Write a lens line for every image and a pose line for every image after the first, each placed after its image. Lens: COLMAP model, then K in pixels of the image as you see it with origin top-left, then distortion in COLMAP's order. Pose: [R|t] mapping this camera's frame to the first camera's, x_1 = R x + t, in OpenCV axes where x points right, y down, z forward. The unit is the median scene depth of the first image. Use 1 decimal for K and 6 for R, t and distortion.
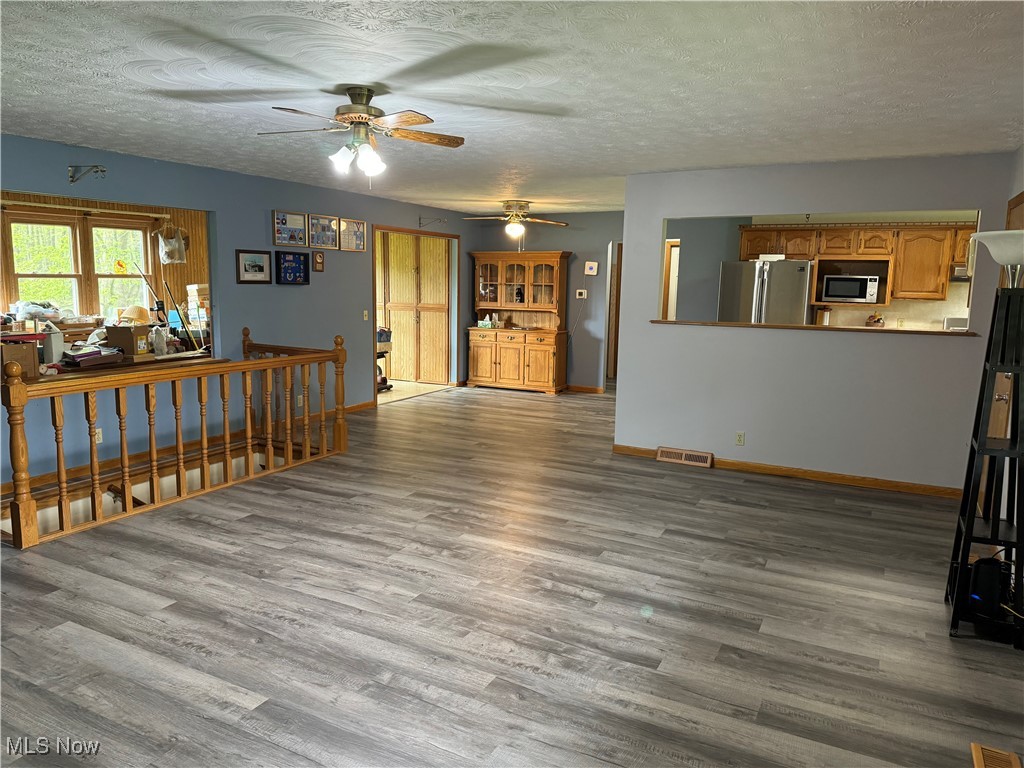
lens RADIAL K [[712.6, 0, 514.8], [0, 712.6, 381.5], [0, 0, 1]] dist [0.085523, -0.119232]
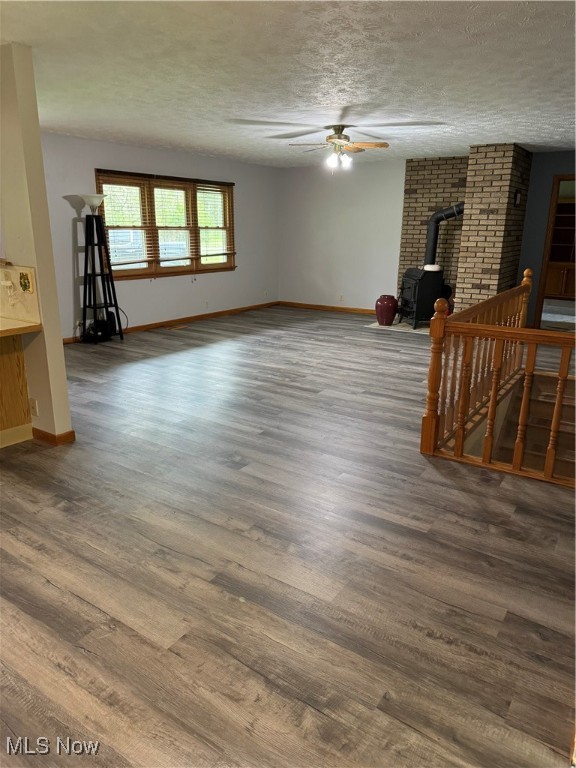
lens RADIAL K [[534.5, 0, 288.0], [0, 534.5, 384.0], [0, 0, 1]] dist [0.085523, -0.119232]
pose [[-0.992941, -0.059799, 0.102435, -0.209881], [-0.011421, 0.907801, 0.419245, -0.291048], [-0.118061, 0.415116, -0.902076, 2.117298]]
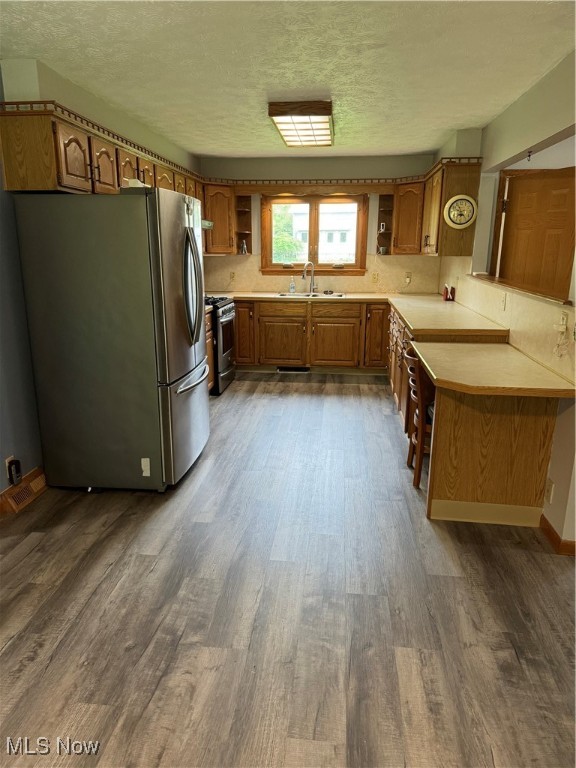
lens RADIAL K [[531.5, 0, 275.5], [0, 531.5, 388.0], [0, 0, 1]] dist [0.082905, -0.121373]
pose [[-0.351294, -0.256247, 0.900516, -0.160558], [0.127864, 0.939676, 0.317270, -0.256772], [-0.927493, 0.226598, -0.297338, 1.883339]]
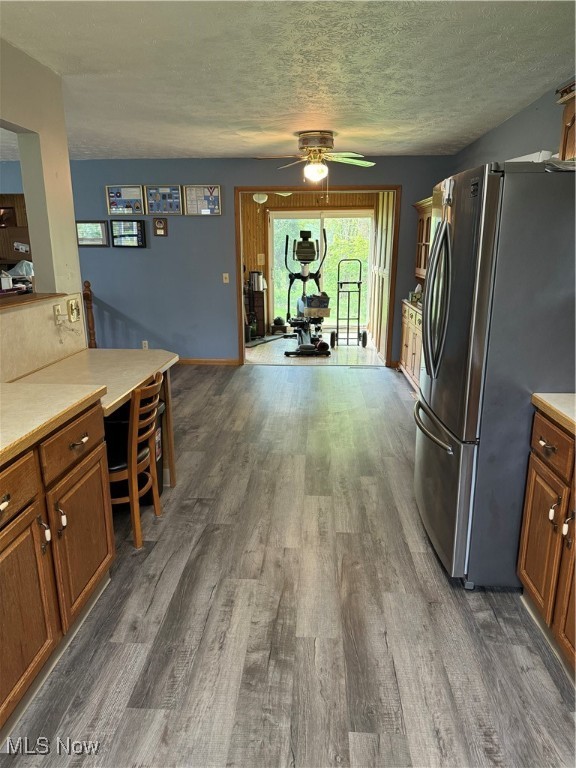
lens RADIAL K [[534.5, 0, 288.0], [0, 534.5, 384.0], [0, 0, 1]] dist [0.085523, -0.119232]
pose [[0.410564, 0.211848, -0.886881, 1.035437], [-0.121689, 0.976666, 0.176961, -0.165565], [0.903675, 0.035269, 0.426763, 1.364717]]
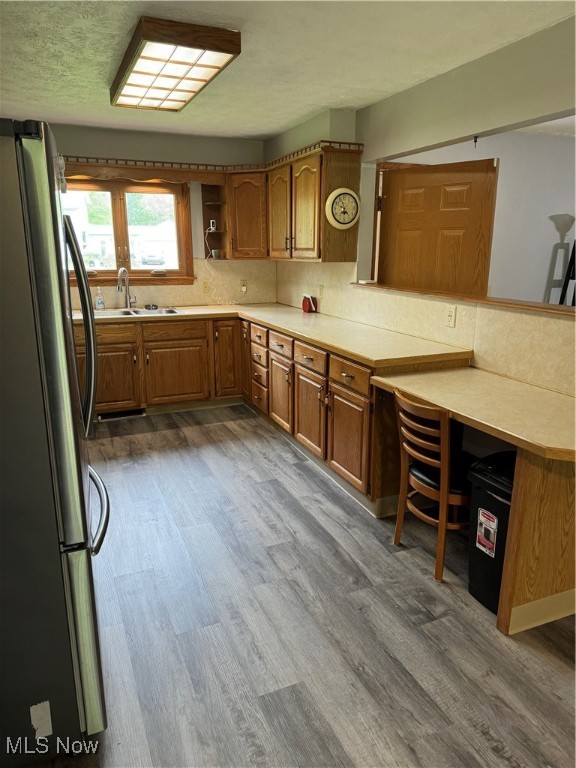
lens RADIAL K [[534.5, 0, 288.0], [0, 534.5, 384.0], [0, 0, 1]] dist [0.085523, -0.119232]
pose [[-0.773446, -0.173341, 0.609701, 0.223776], [0.077820, 0.928637, 0.362736, -0.260864], [-0.629068, 0.328003, -0.704761, 1.928816]]
